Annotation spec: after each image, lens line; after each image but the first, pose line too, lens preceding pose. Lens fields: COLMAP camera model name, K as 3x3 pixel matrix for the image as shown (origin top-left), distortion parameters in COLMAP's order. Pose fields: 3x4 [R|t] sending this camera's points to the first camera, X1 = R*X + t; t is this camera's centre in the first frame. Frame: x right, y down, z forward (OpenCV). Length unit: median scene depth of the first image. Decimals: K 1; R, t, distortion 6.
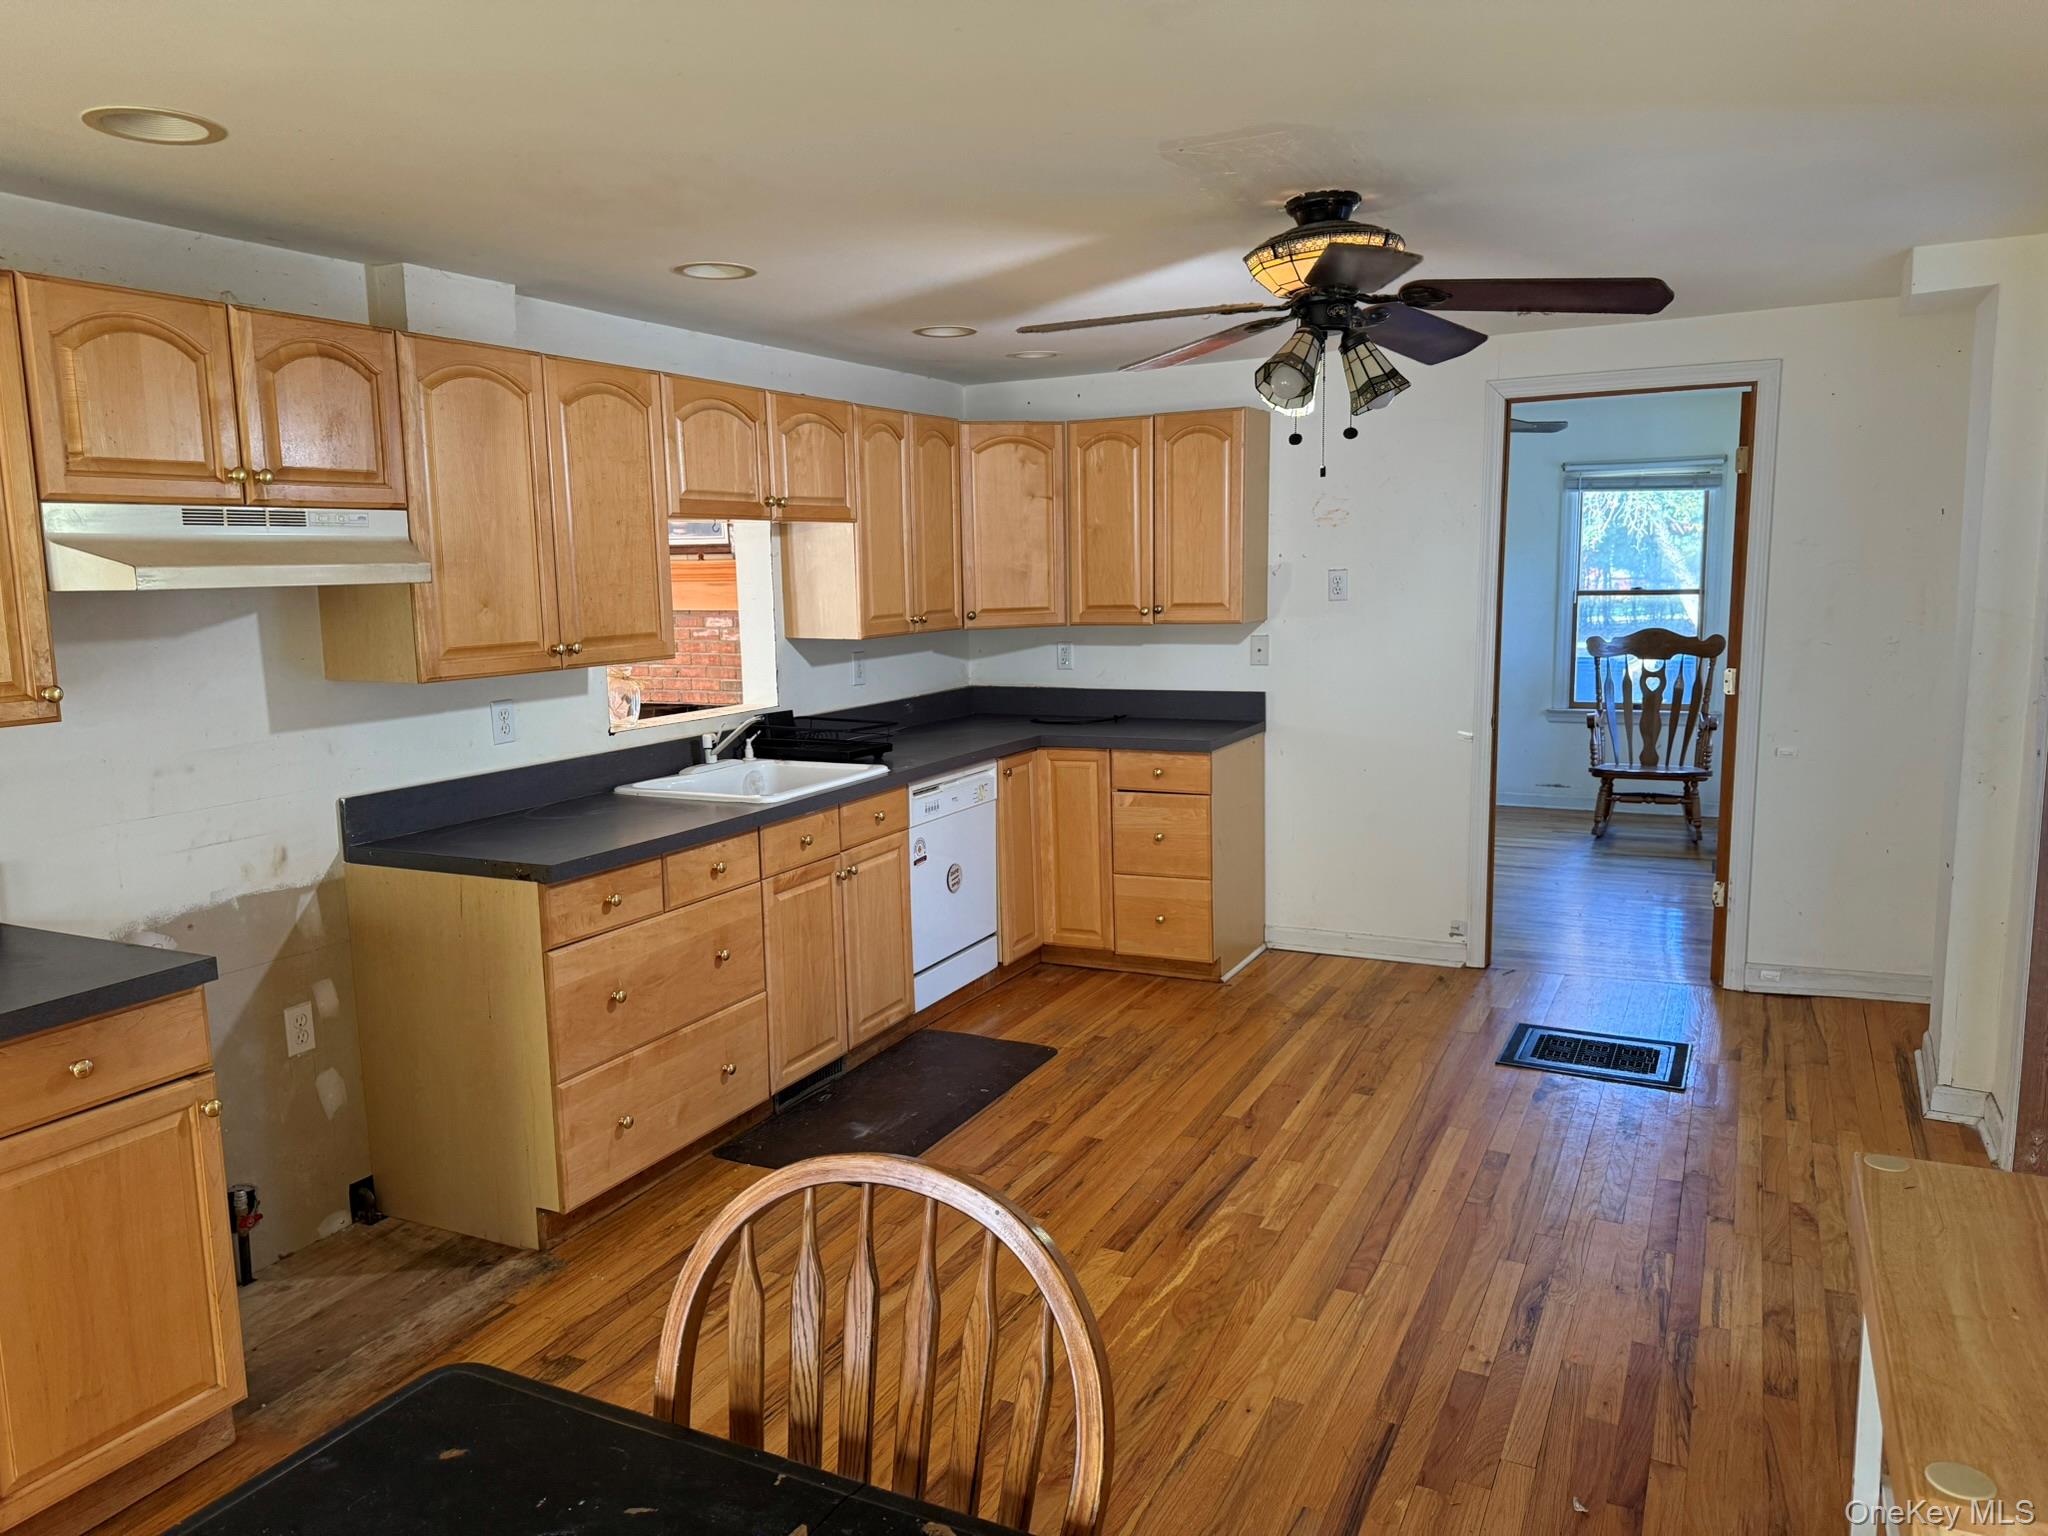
lens RADIAL K [[1426.8, 0, 1024.0], [0, 1426.8, 768.0], [0, 0, 1]] dist [0.004697, -0.000096]
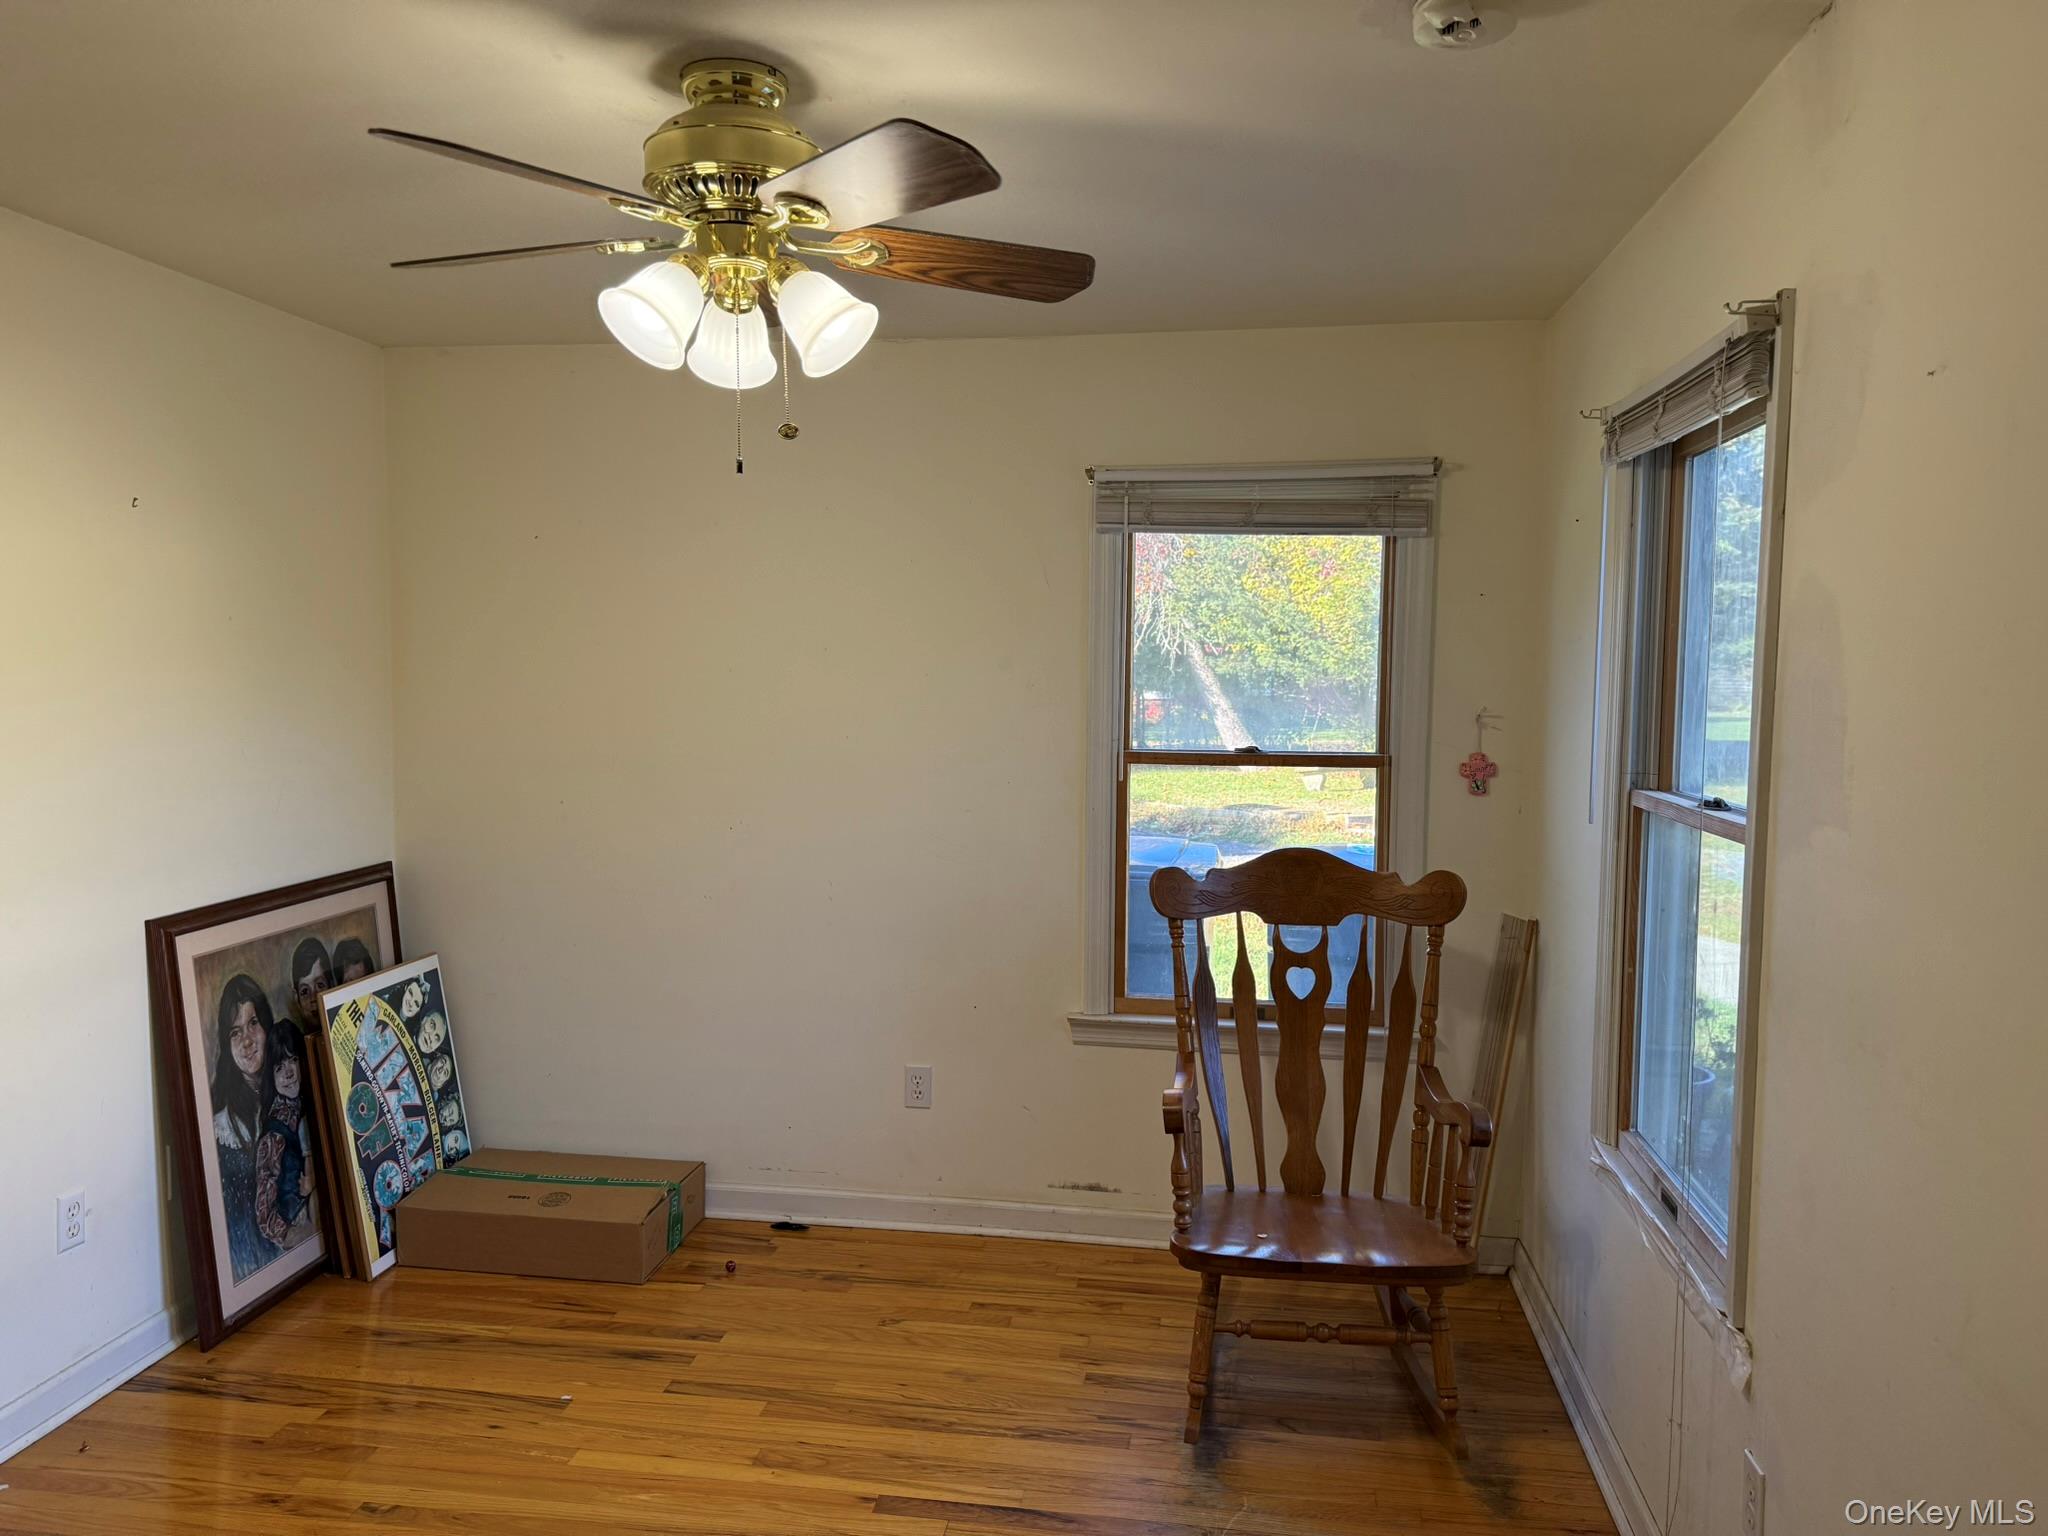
lens RADIAL K [[1426.8, 0, 1024.0], [0, 1426.8, 768.0], [0, 0, 1]] dist [0.004697, -0.000096]
pose [[0.952877, 0.000287, 0.303358, 0.232920], [0.023563, 0.996908, -0.074957, -0.091273], [-0.302442, 0.078572, 0.949924, 0.614310]]
